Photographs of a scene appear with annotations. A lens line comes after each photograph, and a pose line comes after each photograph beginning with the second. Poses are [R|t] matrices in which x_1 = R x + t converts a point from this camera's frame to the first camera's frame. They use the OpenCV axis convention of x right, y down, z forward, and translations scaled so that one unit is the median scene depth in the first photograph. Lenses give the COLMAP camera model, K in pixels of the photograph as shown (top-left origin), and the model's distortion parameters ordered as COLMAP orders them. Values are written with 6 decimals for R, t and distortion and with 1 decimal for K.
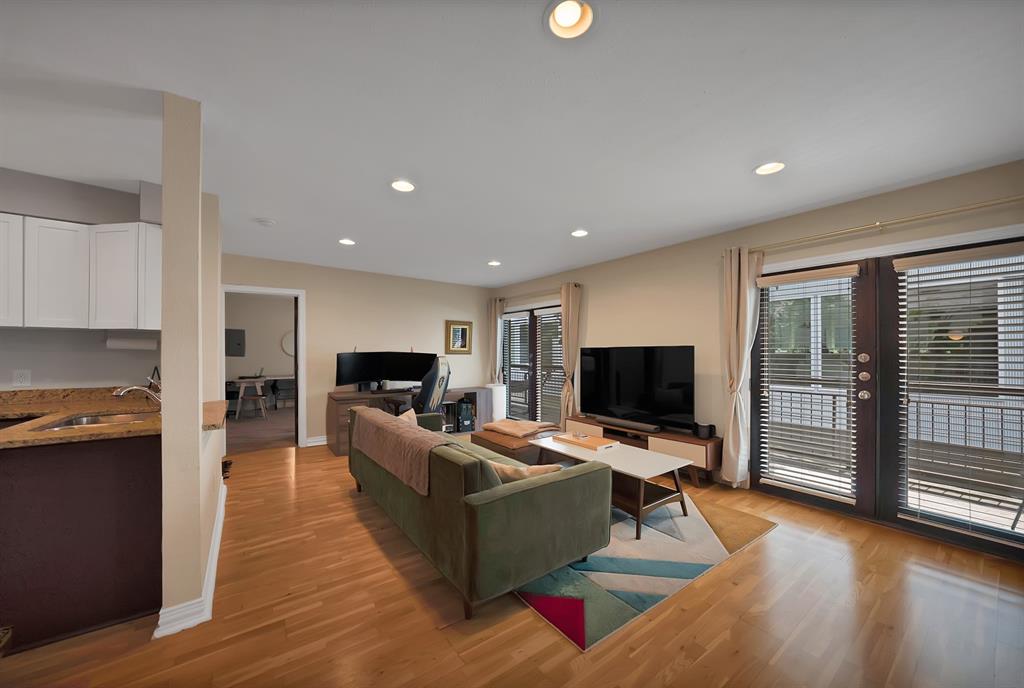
lens RADIAL K [[363.2, 0, 505.8], [0, 363.2, 349.9], [0, 0, 1]] dist [-0.013549, 0.000106]
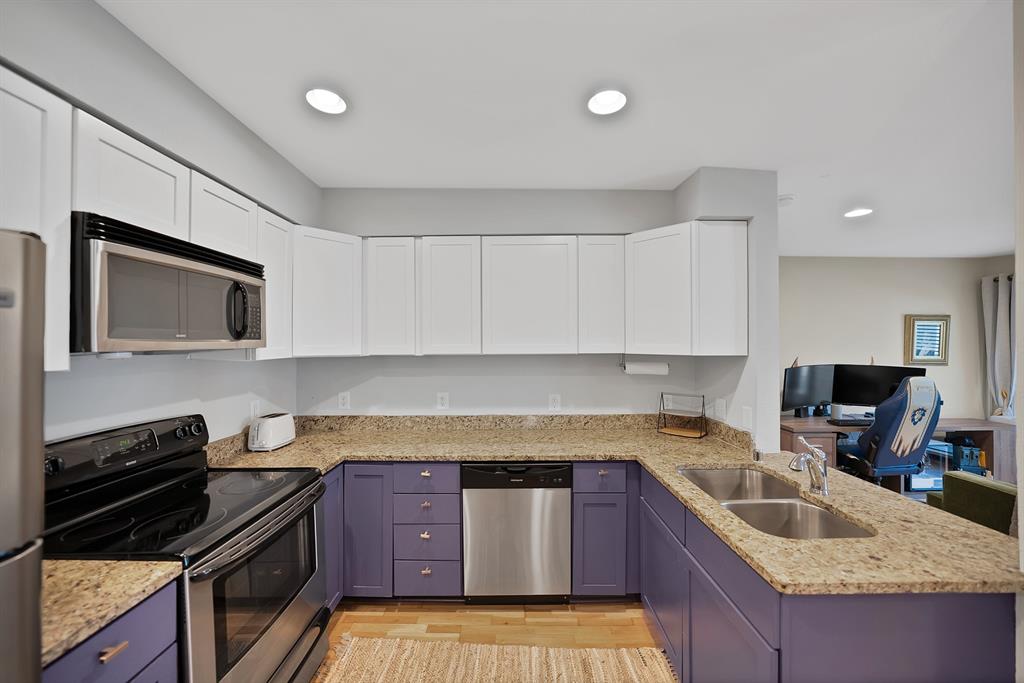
lens RADIAL K [[372.0, 0, 508.6], [0, 372.0, 342.4], [0, 0, 1]] dist [-0.030462, 0.006895]
pose [[0.811060, -0.007320, -0.584917, -0.618826], [0.009640, 0.999953, 0.000852, -0.064548], [0.584884, -0.006330, 0.811092, 0.061995]]
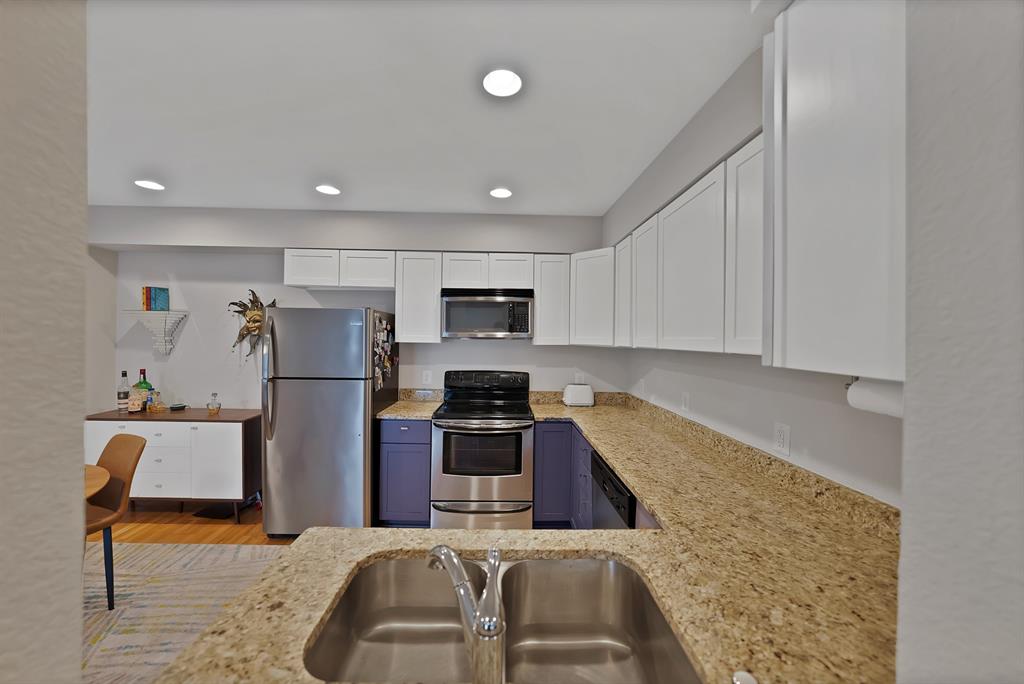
lens RADIAL K [[367.6, 0, 513.8], [0, 367.6, 329.6], [0, 0, 1]] dist [-0.026717, 0.004435]
pose [[-0.548178, -0.024746, -0.835996, -0.448308], [-0.007512, 0.999668, -0.024665, -0.057007], [0.836328, -0.007241, -0.548182, 0.687866]]
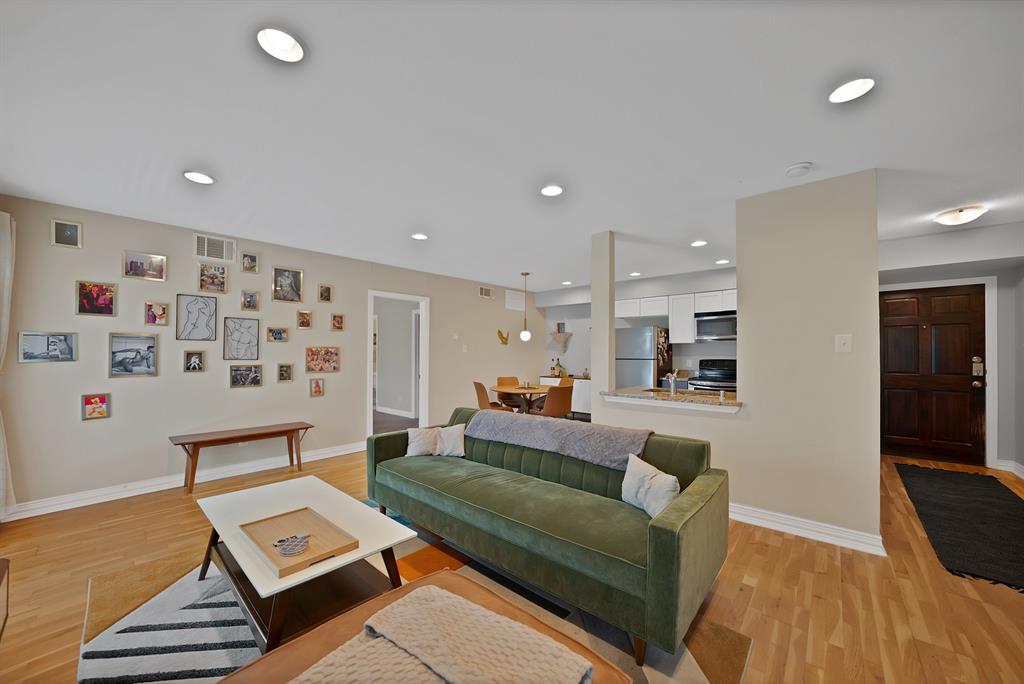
lens RADIAL K [[376.9, 0, 507.7], [0, 376.9, 351.8], [0, 0, 1]] dist [-0.034528, 0.007168]
pose [[-0.972277, -0.004564, -0.233790, 0.064509], [-0.001692, 0.999921, -0.012482, 0.011835], [0.233828, -0.011740, -0.972207, 1.422911]]
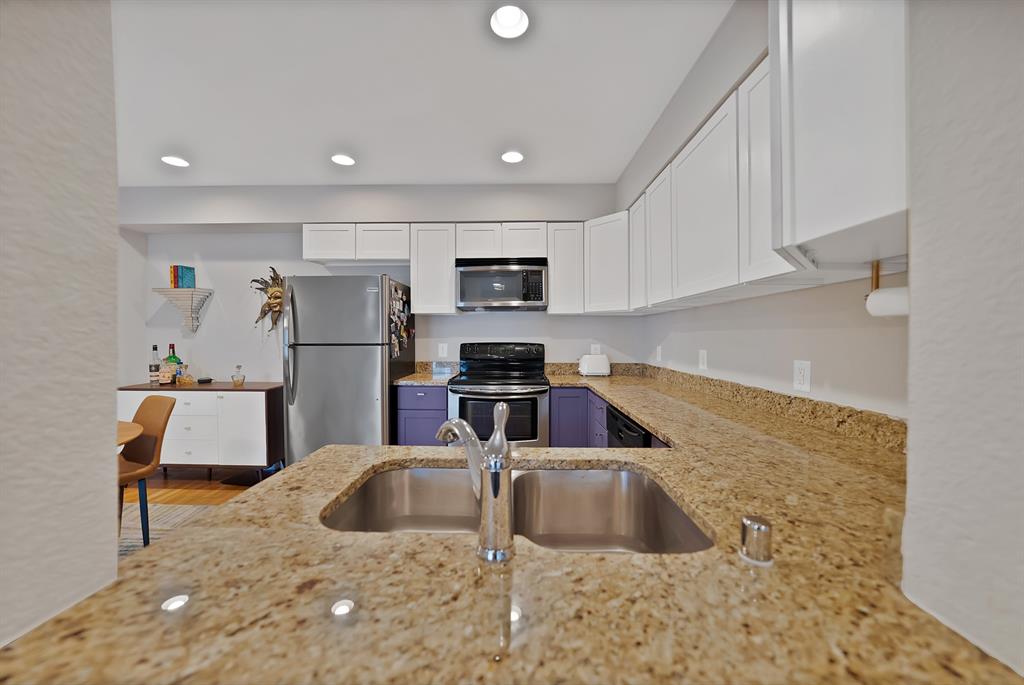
lens RADIAL K [[369.3, 0, 514.7], [0, 369.3, 330.5], [0, 0, 1]] dist [-0.022052, 0.000426]
pose [[-0.584604, -0.011259, -0.811241, -0.448968], [0.007653, 0.999783, -0.019391, 0.011487], [0.811283, -0.017544, -0.584391, 0.694916]]
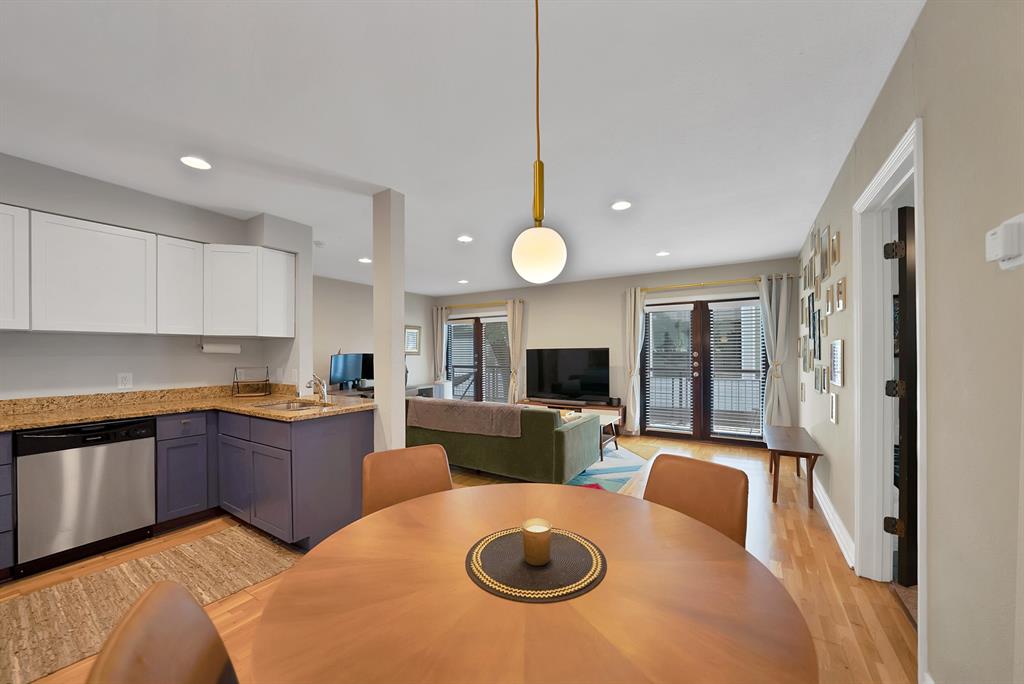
lens RADIAL K [[376.9, 0, 507.7], [0, 376.9, 351.8], [0, 0, 1]] dist [-0.034528, 0.007168]
pose [[0.924004, -0.006848, 0.382322, -0.514817], [0.005012, 0.999971, 0.005799, -0.006331], [-0.382350, -0.003442, 0.924011, -0.333929]]
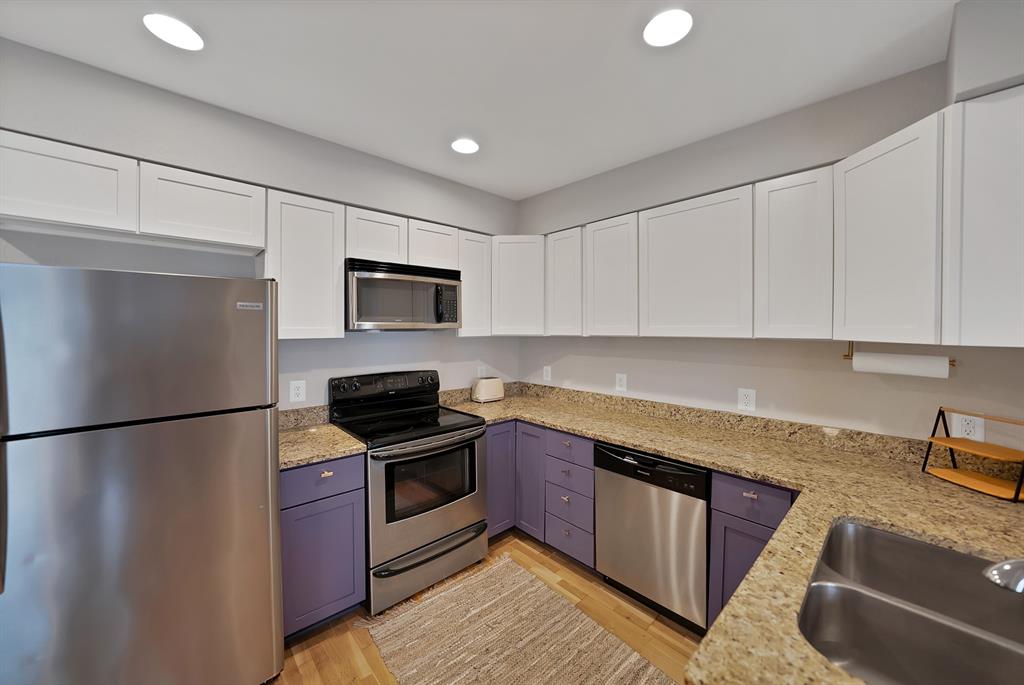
lens RADIAL K [[367.6, 0, 513.8], [0, 367.6, 330.1], [0, 0, 1]] dist [-0.026717, 0.004435]
pose [[0.133181, 0.005768, -0.991075, -0.457125], [0.008082, 0.999943, 0.006905, -0.060365], [0.991059, -0.008929, 0.133127, 0.274135]]
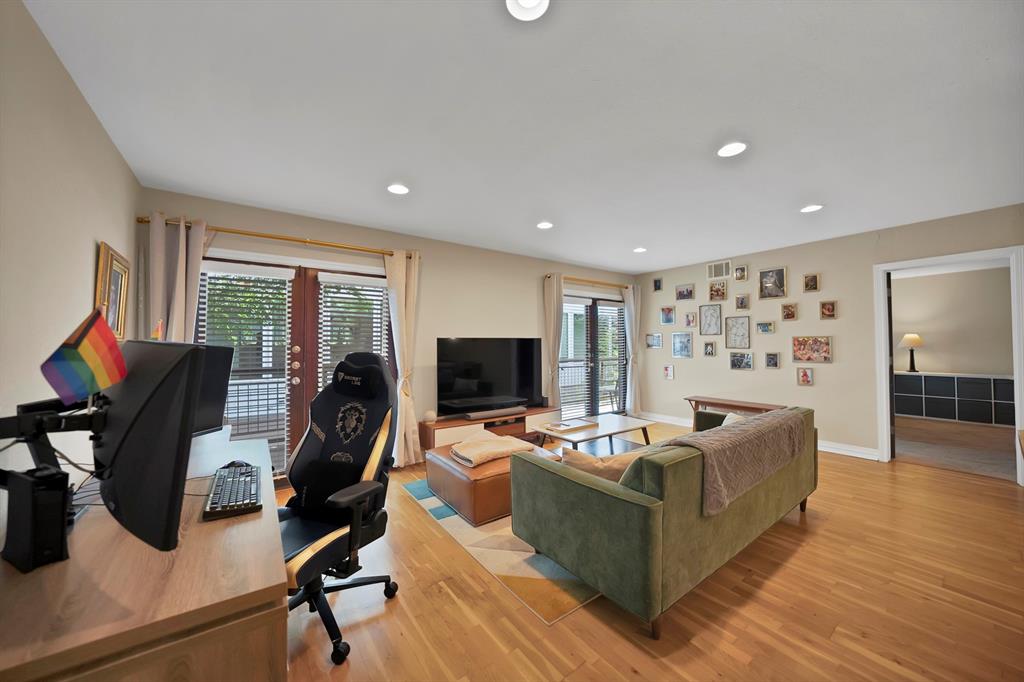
lens RADIAL K [[373.0, 0, 503.1], [0, 373.0, 339.1], [0, 0, 1]] dist [-0.028740, 0.005621]
pose [[-0.003405, 0.014200, 0.999893, -0.813845], [-0.003700, 0.999892, -0.014212, 0.010422], [-0.999987, -0.003748, -0.003352, 1.105988]]
